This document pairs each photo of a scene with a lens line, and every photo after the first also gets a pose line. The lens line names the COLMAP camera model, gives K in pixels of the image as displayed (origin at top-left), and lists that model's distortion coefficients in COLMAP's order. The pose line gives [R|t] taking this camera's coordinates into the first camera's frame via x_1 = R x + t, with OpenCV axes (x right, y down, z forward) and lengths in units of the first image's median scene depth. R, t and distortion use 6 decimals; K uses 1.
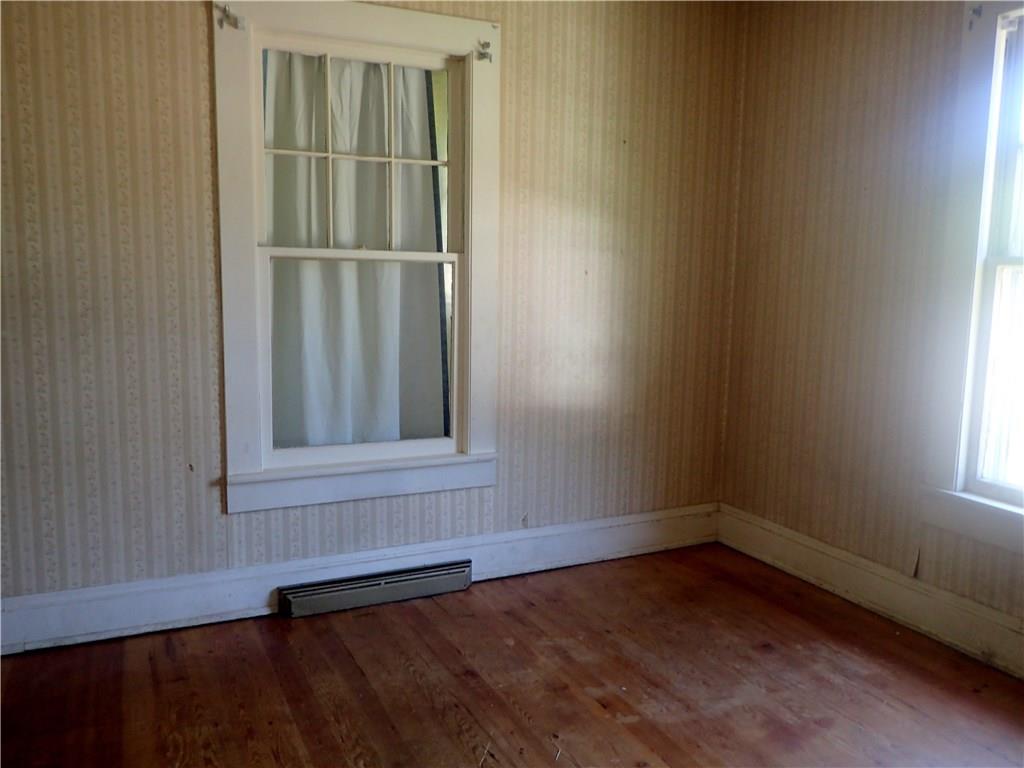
lens RADIAL K [[842.9, 0, 512.0], [0, 842.9, 384.0], [0, 0, 1]] dist [0.007831, -0.000467]
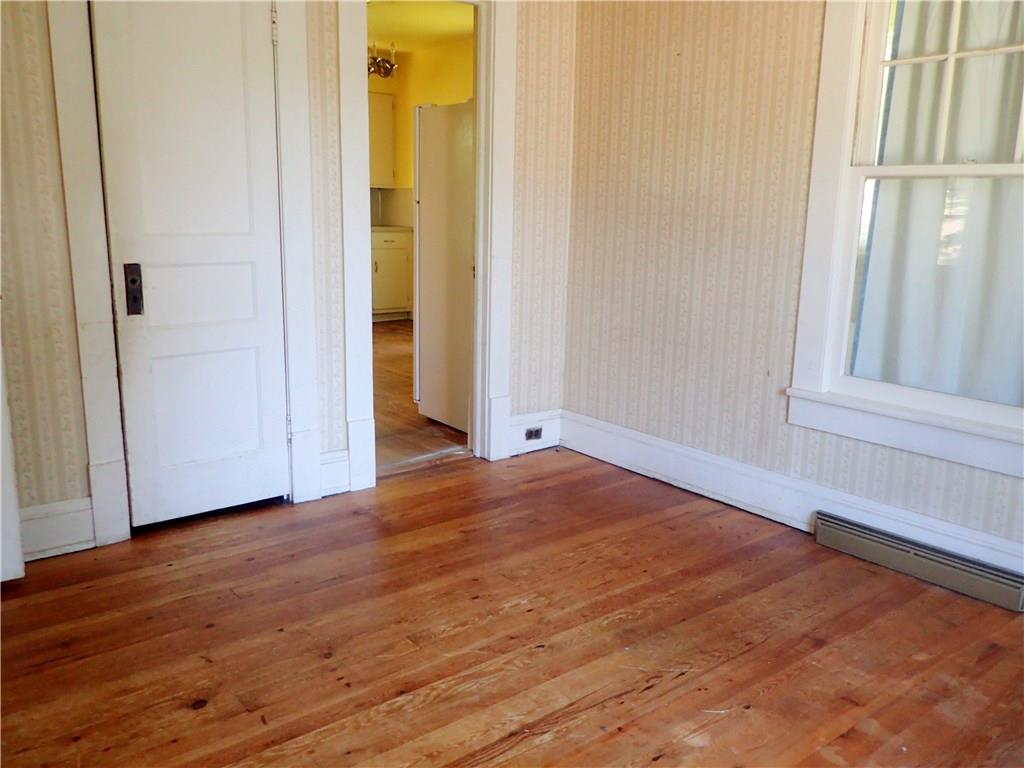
lens RADIAL K [[842.9, 0, 512.0], [0, 842.9, 384.0], [0, 0, 1]] dist [0.007831, -0.000467]
pose [[0.230097, 0.187791, -0.954877, 0.616760], [-0.150433, 0.976274, 0.155750, -0.008469], [0.961470, 0.107808, 0.252888, 0.405778]]
